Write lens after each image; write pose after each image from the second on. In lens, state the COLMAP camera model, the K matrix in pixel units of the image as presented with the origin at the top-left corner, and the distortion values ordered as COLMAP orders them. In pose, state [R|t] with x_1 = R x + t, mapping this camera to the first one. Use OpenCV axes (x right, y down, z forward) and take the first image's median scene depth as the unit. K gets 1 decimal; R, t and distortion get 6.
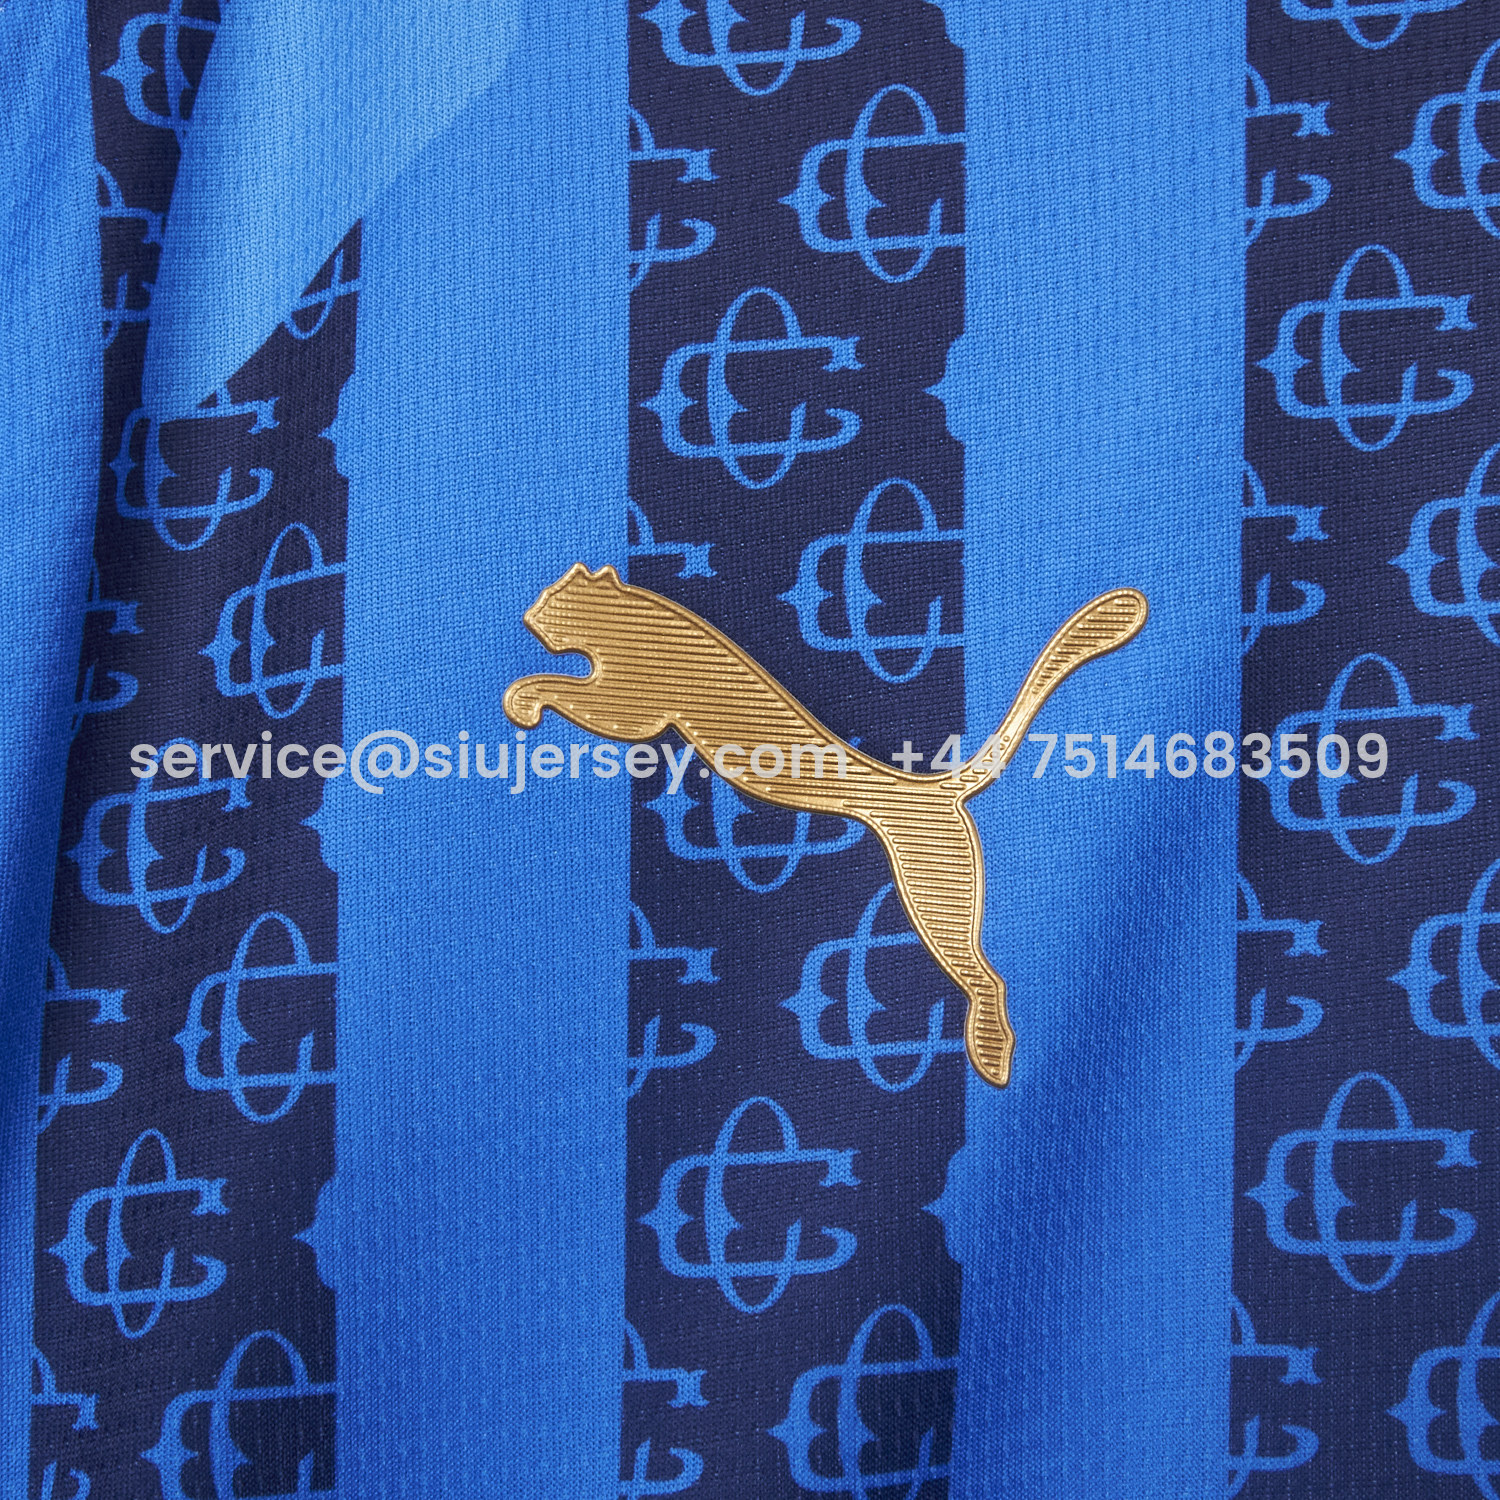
lens RADIAL K [[3529.4, 0, 752.9], [0, 3529.4, 748.8], [0, 0, 1]] dist [0.017965, 0.000000]
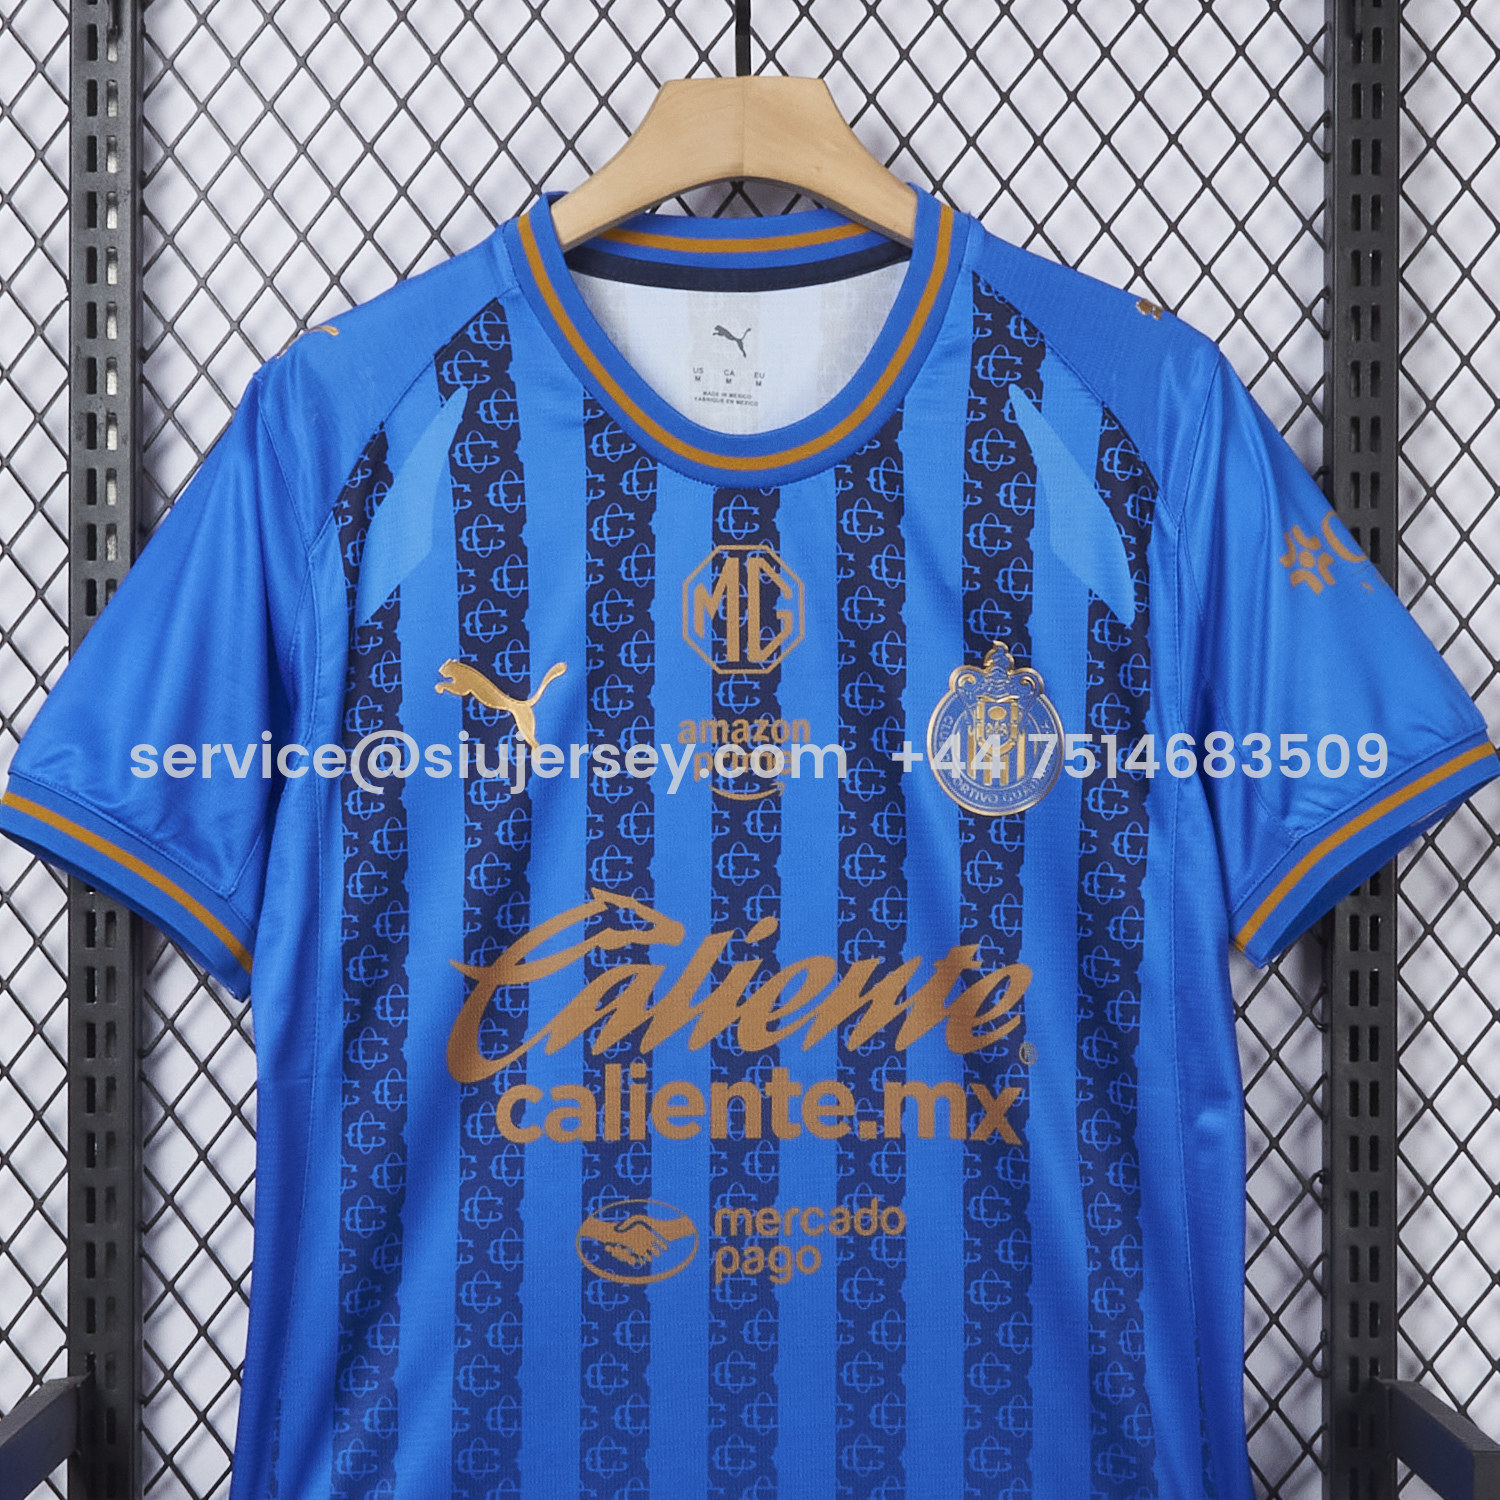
lens RADIAL K [[3529.4, 0, 754.2], [0, 3529.4, 762.7], [0, 0, 1]] dist [0.017965, 0.000000]
pose [[0.996958, -0.029784, 0.072019, 0.013954], [0.021715, 0.993659, 0.110323, -0.432277], [-0.074848, -0.108423, 0.991283, -3.802947]]
